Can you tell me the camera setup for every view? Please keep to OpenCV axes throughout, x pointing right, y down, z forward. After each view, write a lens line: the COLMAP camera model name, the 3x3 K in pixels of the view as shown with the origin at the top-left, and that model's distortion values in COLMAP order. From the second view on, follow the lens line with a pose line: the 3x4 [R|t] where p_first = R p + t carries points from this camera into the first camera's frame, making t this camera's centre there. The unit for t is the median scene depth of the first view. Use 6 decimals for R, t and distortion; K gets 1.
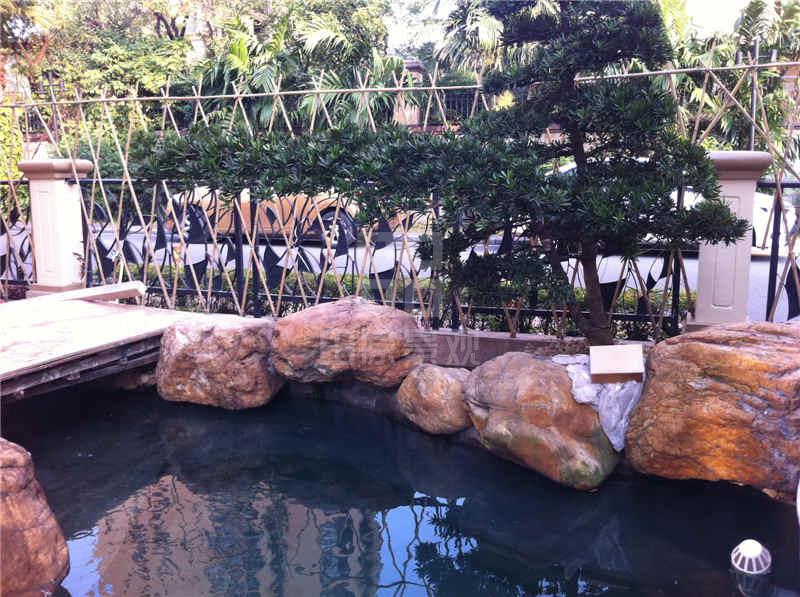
lens RADIAL K [[760.4, 0, 402.5], [0, 760.4, 301.8], [0, 0, 1]] dist [0.113578, -0.368869]
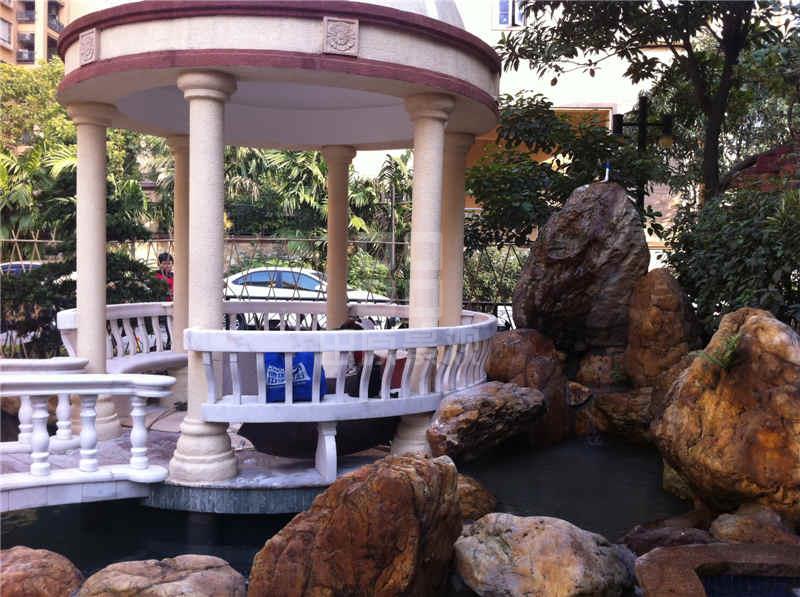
lens RADIAL K [[755.2, 0, 410.6], [0, 755.2, 305.7], [0, 0, 1]] dist [0.104744, -0.330735]
pose [[0.969871, 0.008394, 0.243475, 0.540266], [0.018473, 0.993995, -0.107853, 0.107206], [-0.242919, 0.109101, 0.963892, -1.187752]]
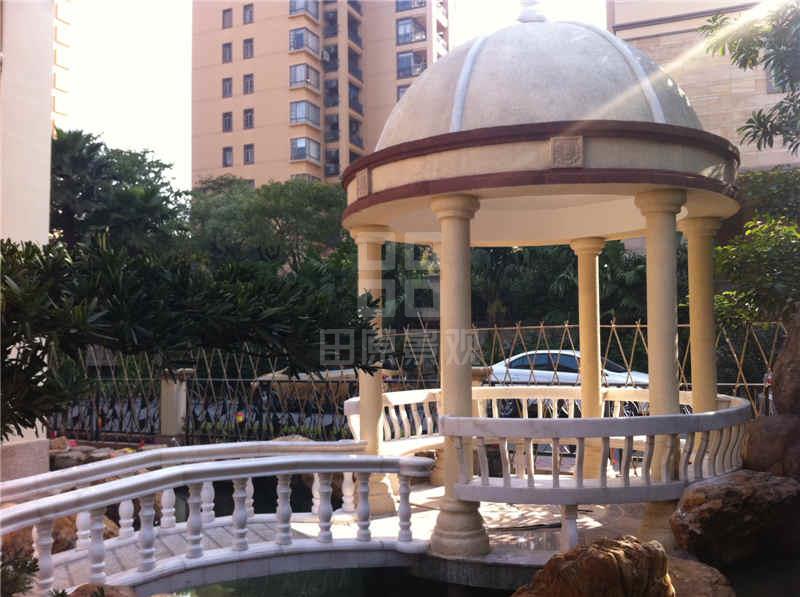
lens RADIAL K [[758.7, 0, 415.0], [0, 758.7, 304.8], [0, 0, 1]] dist [0.104385, -0.349106]
pose [[0.992519, -0.020016, -0.120442, 0.609538], [-0.006398, 0.976588, -0.215023, 0.106589], [0.121926, 0.214185, 0.969154, -1.318722]]
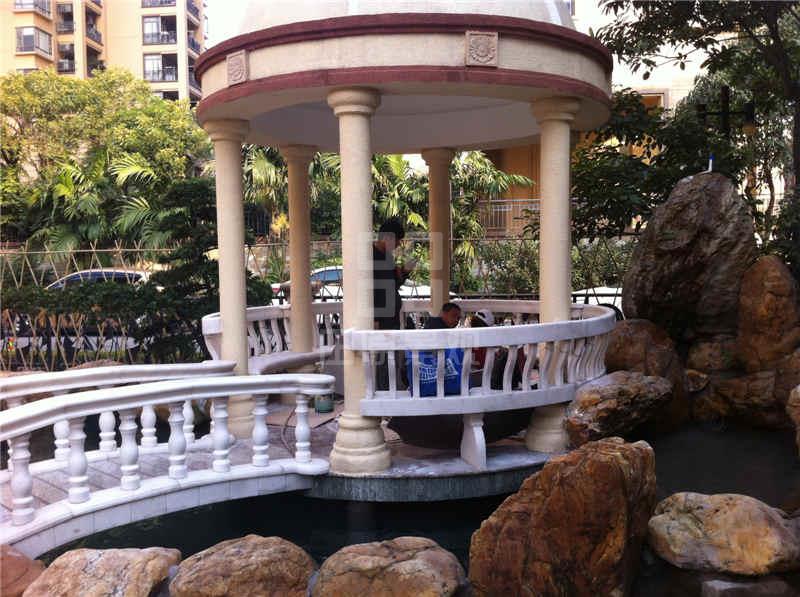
lens RADIAL K [[757.3, 0, 413.3], [0, 757.3, 307.7], [0, 0, 1]] dist [0.075042, -0.267062]
pose [[0.978772, -0.028246, 0.202998, 0.354552], [0.048853, 0.994062, -0.097234, 0.100343], [-0.199047, 0.105087, 0.974339, -1.215758]]
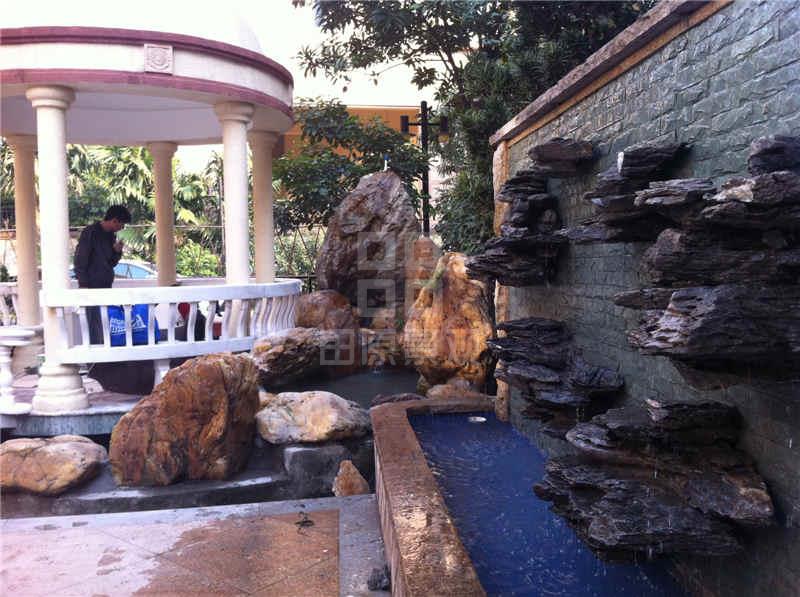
lens RADIAL K [[755.2, 0, 410.6], [0, 755.2, 305.7], [0, 0, 1]] dist [0.104744, -0.330735]
pose [[0.897945, -0.037469, 0.438510, 0.487993], [0.085400, 0.992266, -0.090089, 0.228909], [-0.431743, 0.118344, 0.894200, -1.574175]]
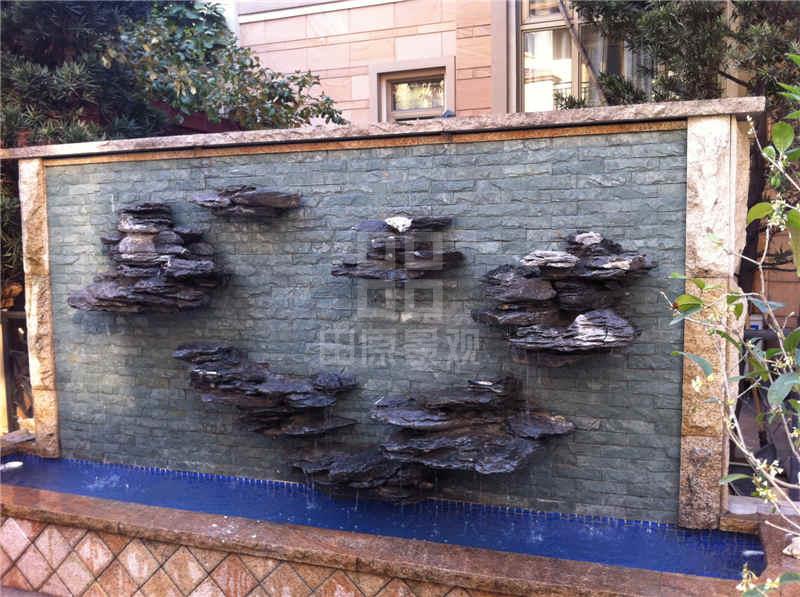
lens RADIAL K [[755.2, 0, 410.6], [0, 755.2, 305.7], [0, 0, 1]] dist [0.104744, -0.330735]
pose [[-0.012609, -0.091425, 0.995732, 0.073040], [0.181084, 0.979137, 0.092194, 0.098068], [-0.983387, 0.181474, 0.004210, -1.145558]]
